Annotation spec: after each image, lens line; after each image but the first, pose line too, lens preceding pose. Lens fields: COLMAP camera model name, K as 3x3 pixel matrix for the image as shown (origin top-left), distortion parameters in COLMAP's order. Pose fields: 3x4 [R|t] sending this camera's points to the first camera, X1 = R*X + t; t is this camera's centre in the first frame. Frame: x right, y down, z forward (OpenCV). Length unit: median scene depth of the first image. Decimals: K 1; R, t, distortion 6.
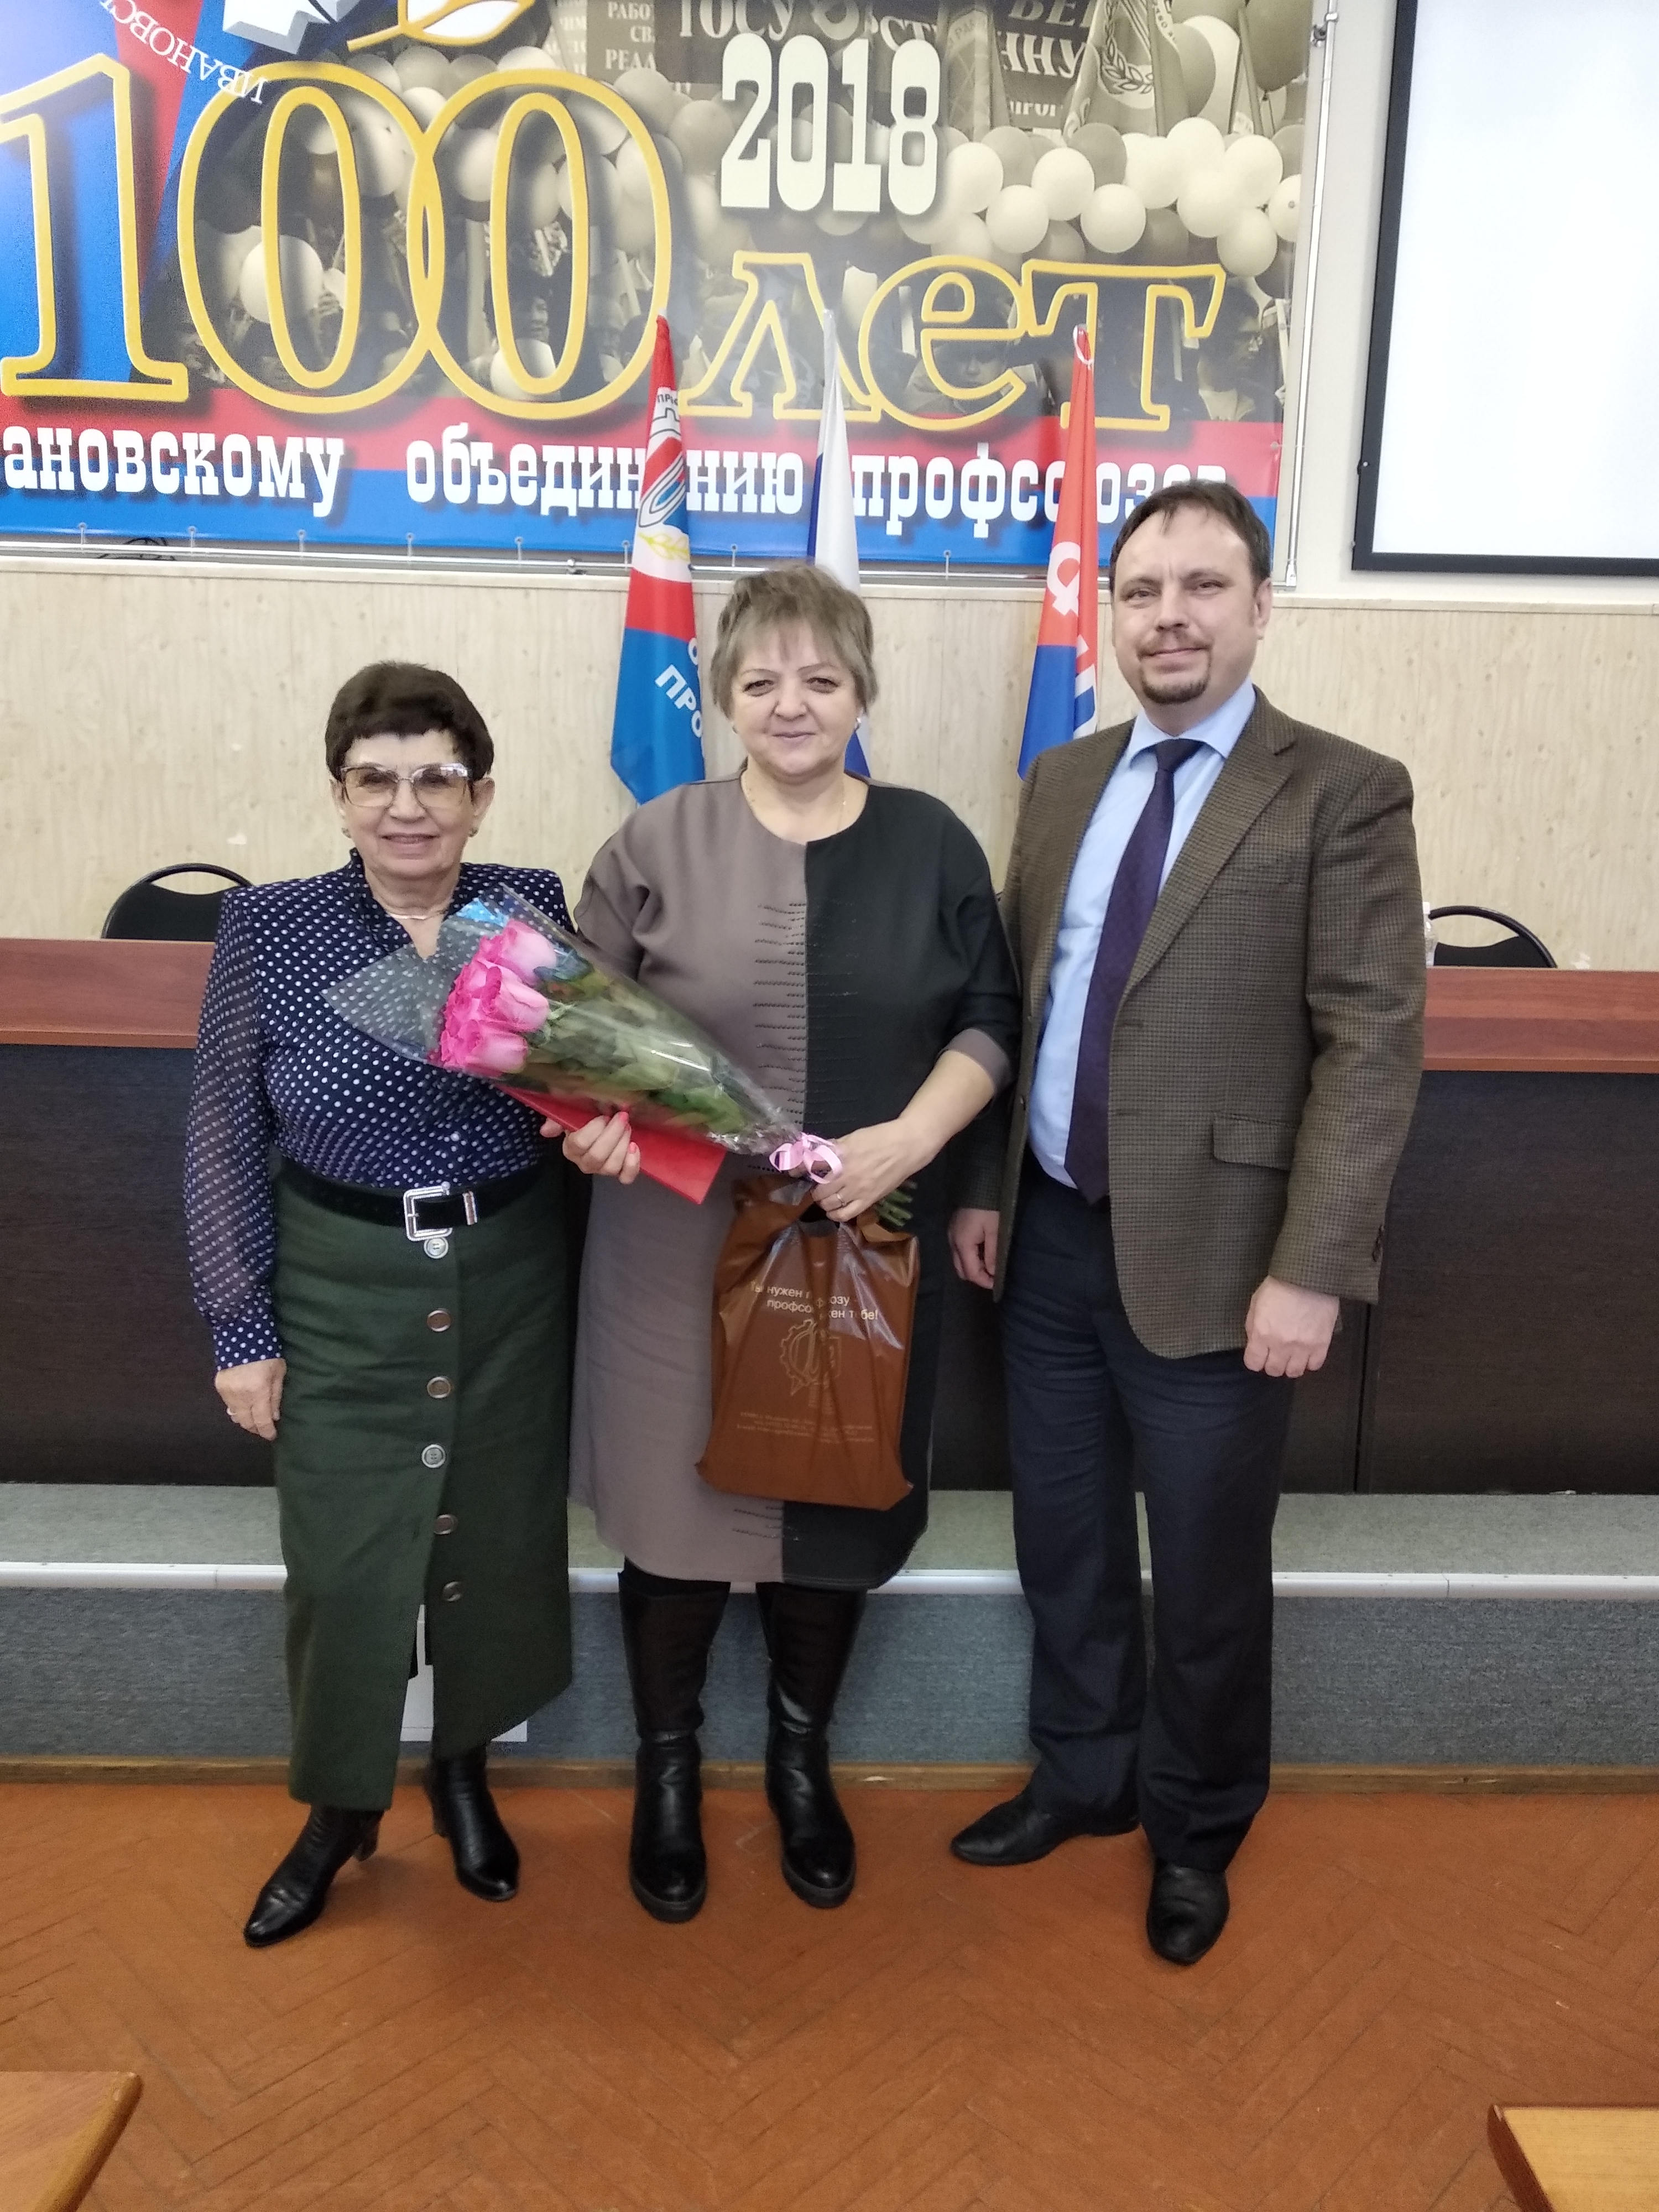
lens RADIAL K [[1735.2, 0, 833.0], [0, 1735.2, 1097.3], [0, 0, 1]] dist [0.043422, -0.054341]
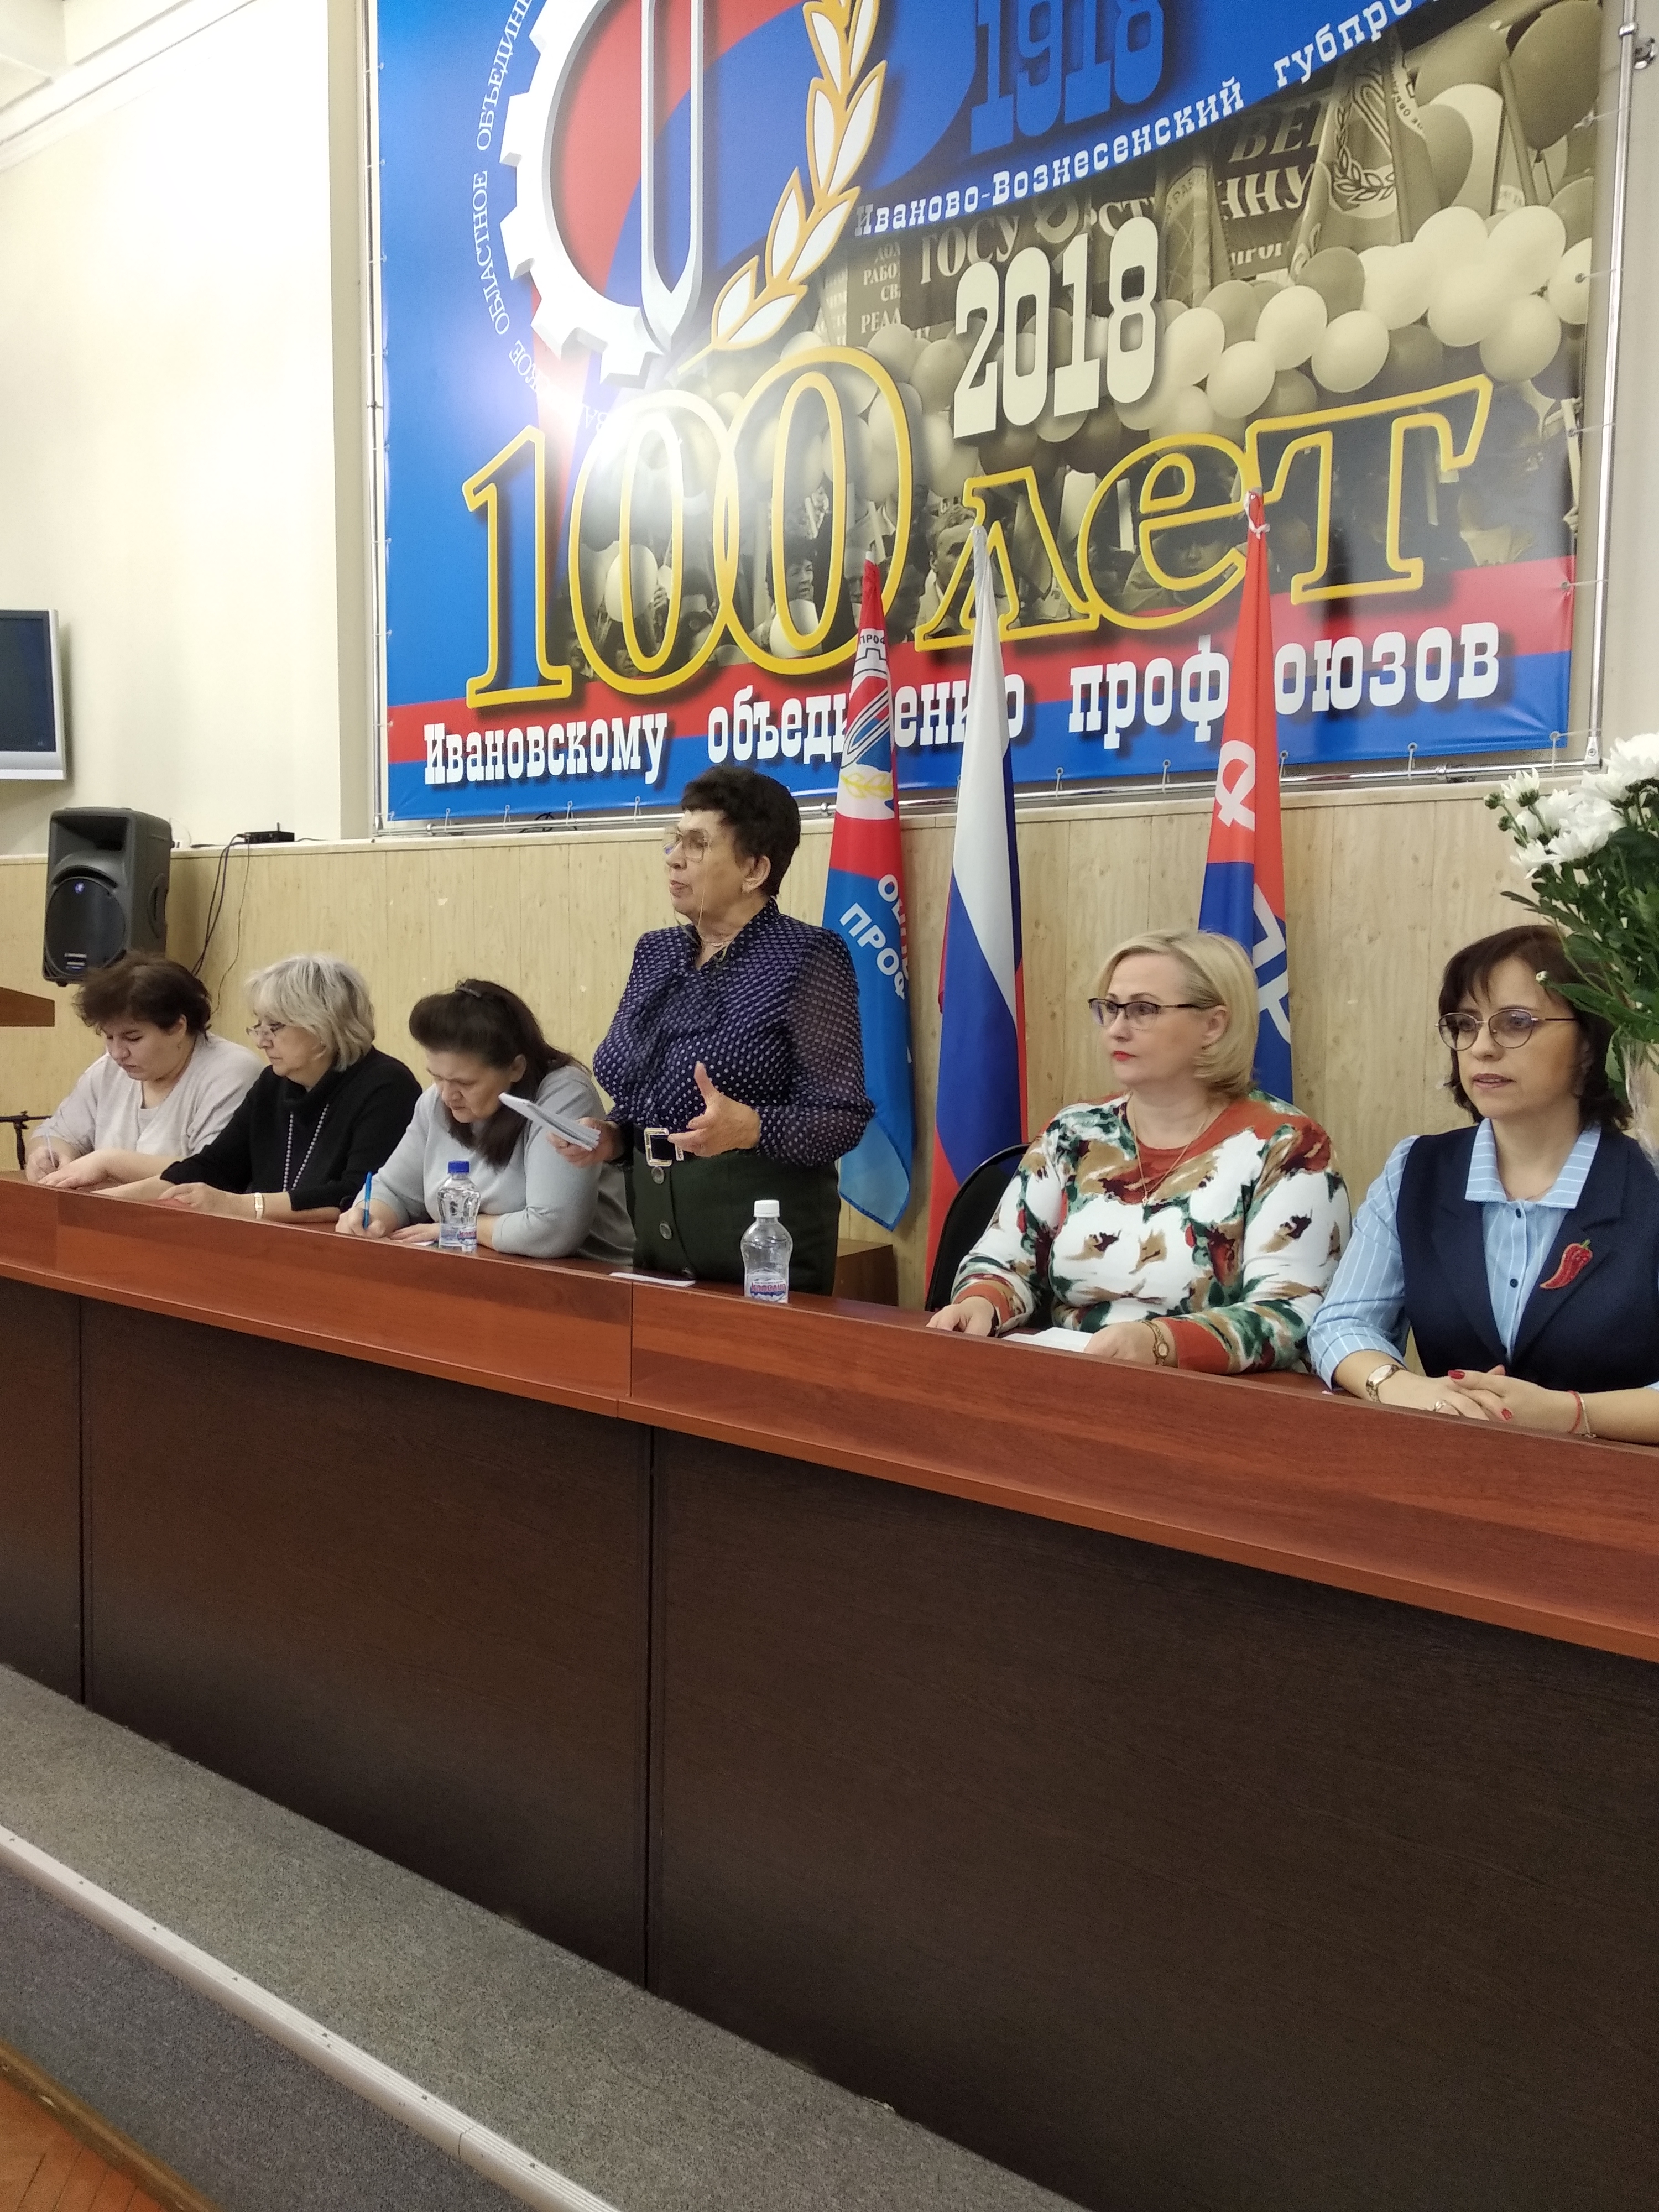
lens RADIAL K [[1735.2, 0, 813.4], [0, 1735.2, 1106.2], [0, 0, 1]] dist [0.043422, -0.054341]
pose [[0.765068, 0.037997, -0.642828, 0.509846], [-0.111857, 0.990924, -0.074555, -0.060219], [0.634161, 0.128945, 0.762374, 0.256657]]
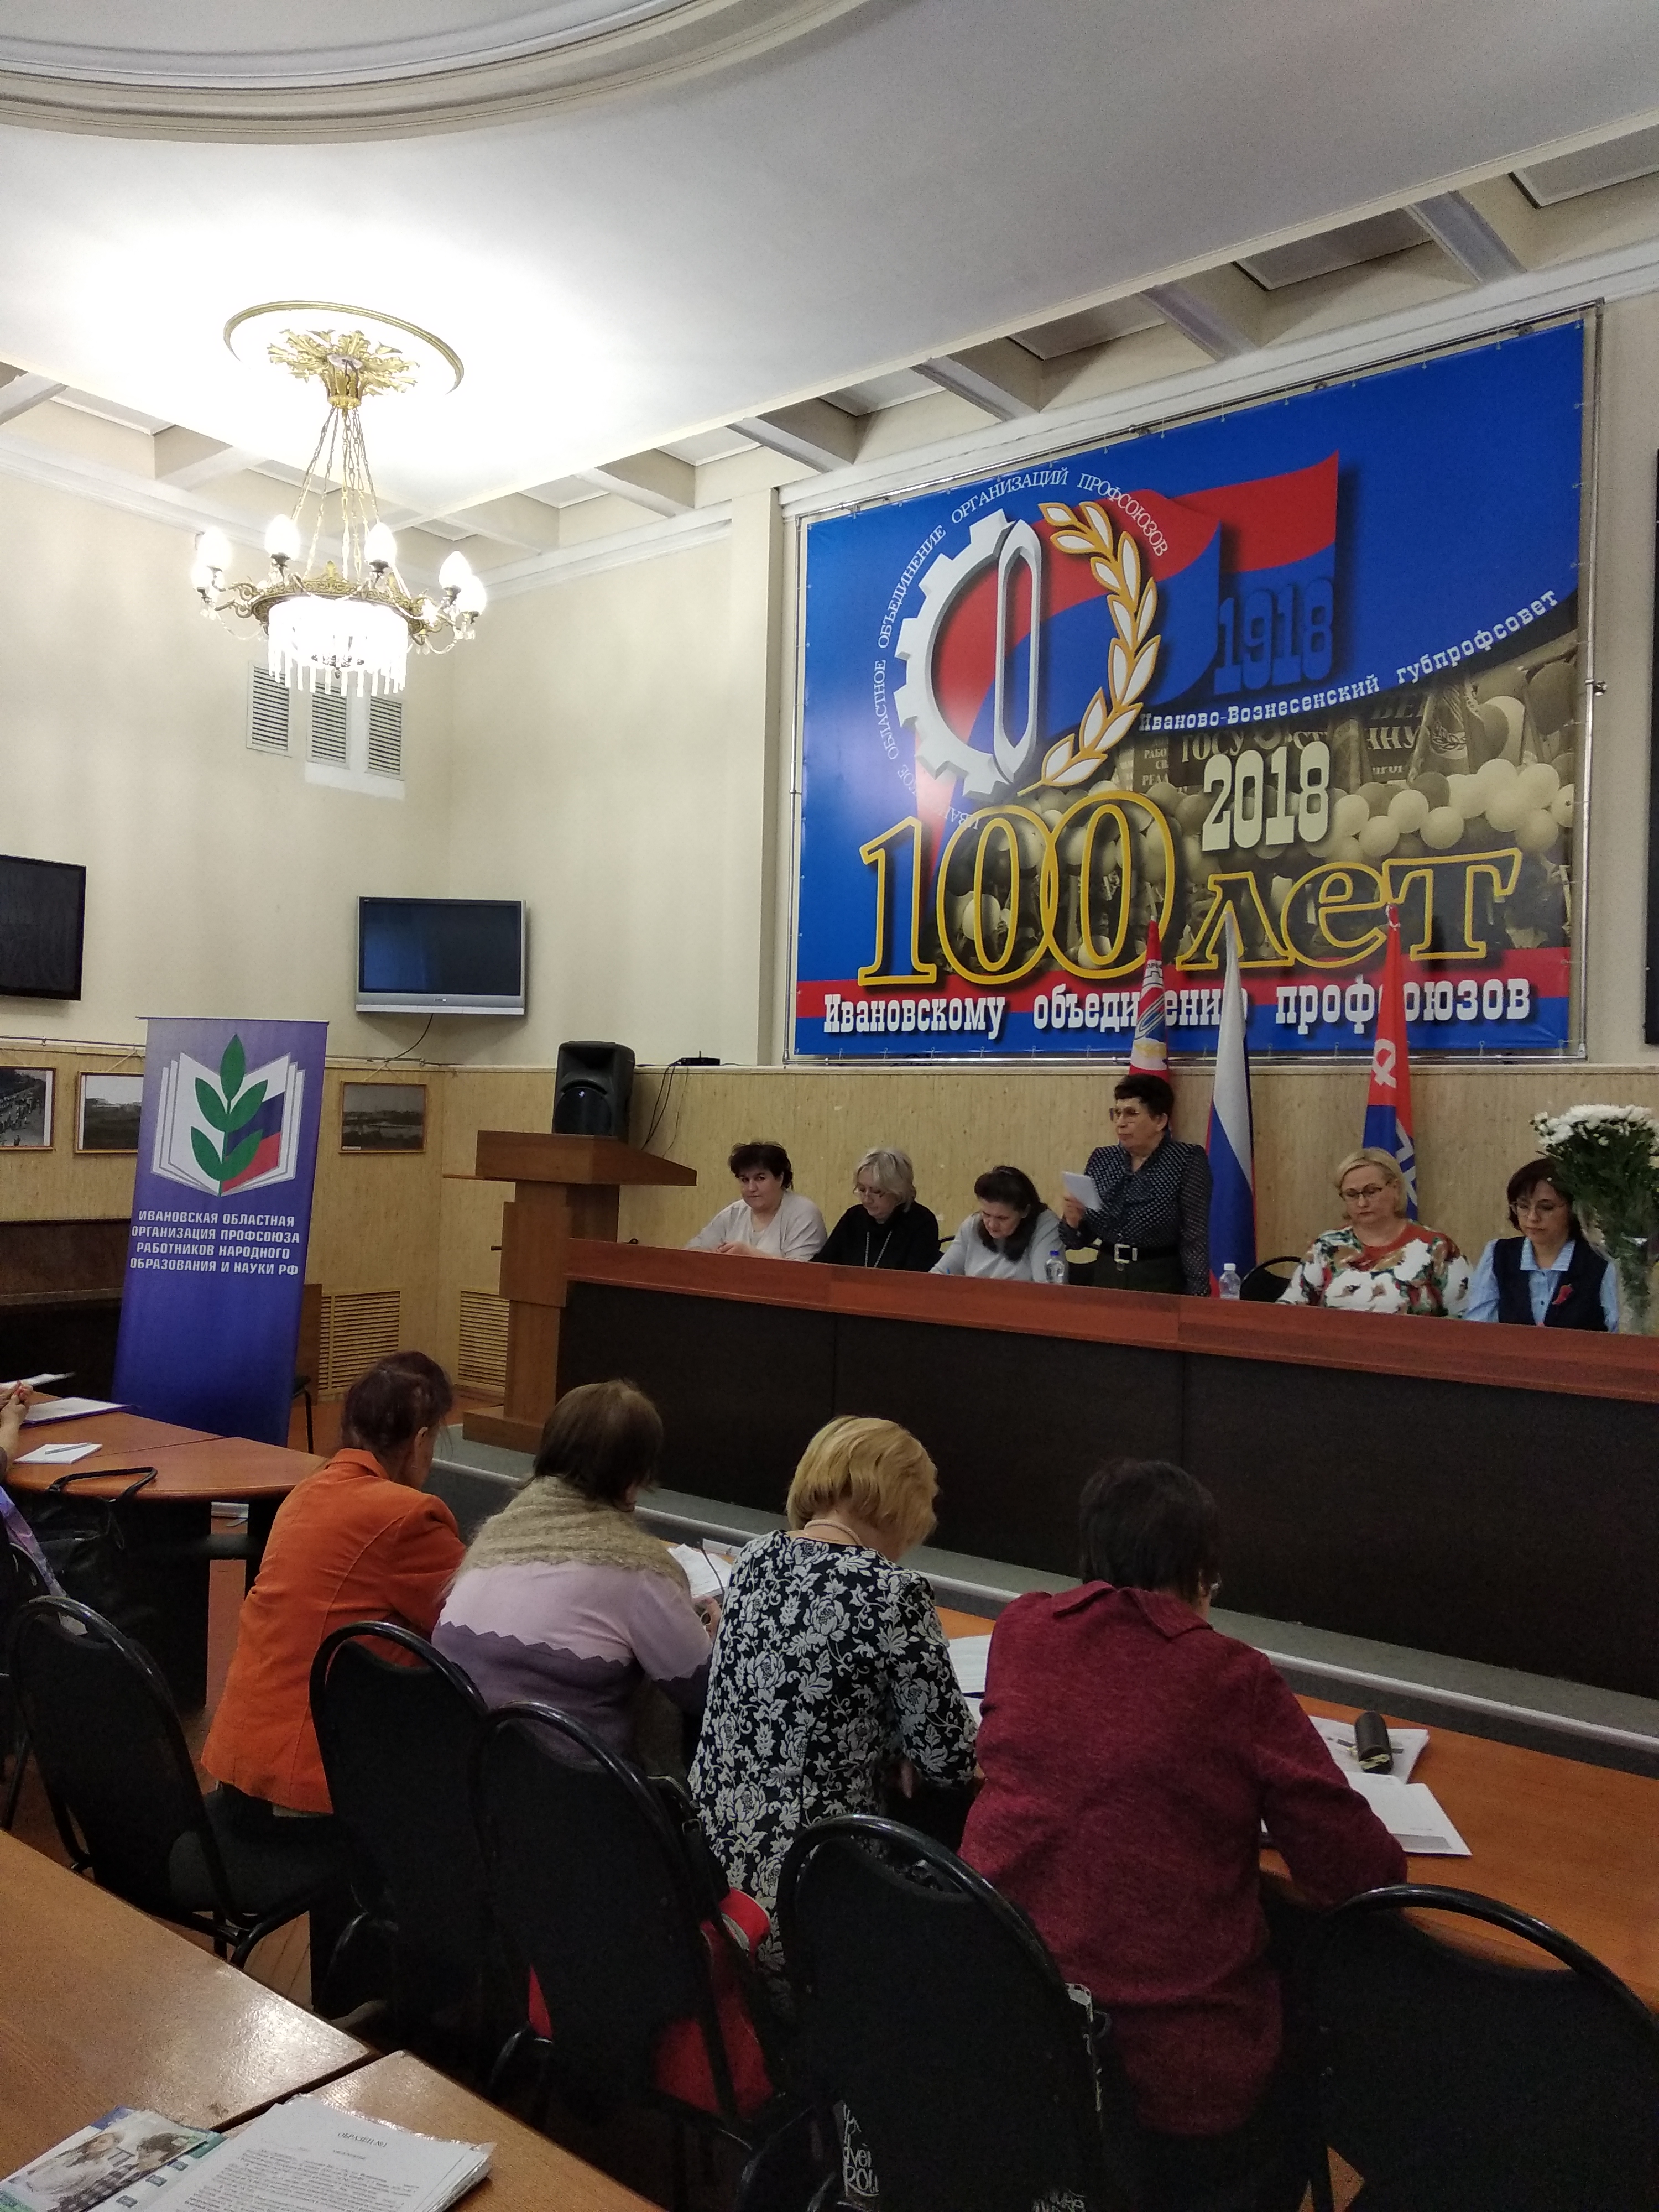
lens RADIAL K [[1735.2, 0, 787.5], [0, 1735.2, 1105.1], [0, 0, 1]] dist [0.043422, -0.054341]
pose [[0.744256, -0.014082, -0.667746, 0.739521], [-0.134449, 0.976152, -0.170440, 0.062022], [0.654222, 0.216629, 0.724614, -0.404017]]
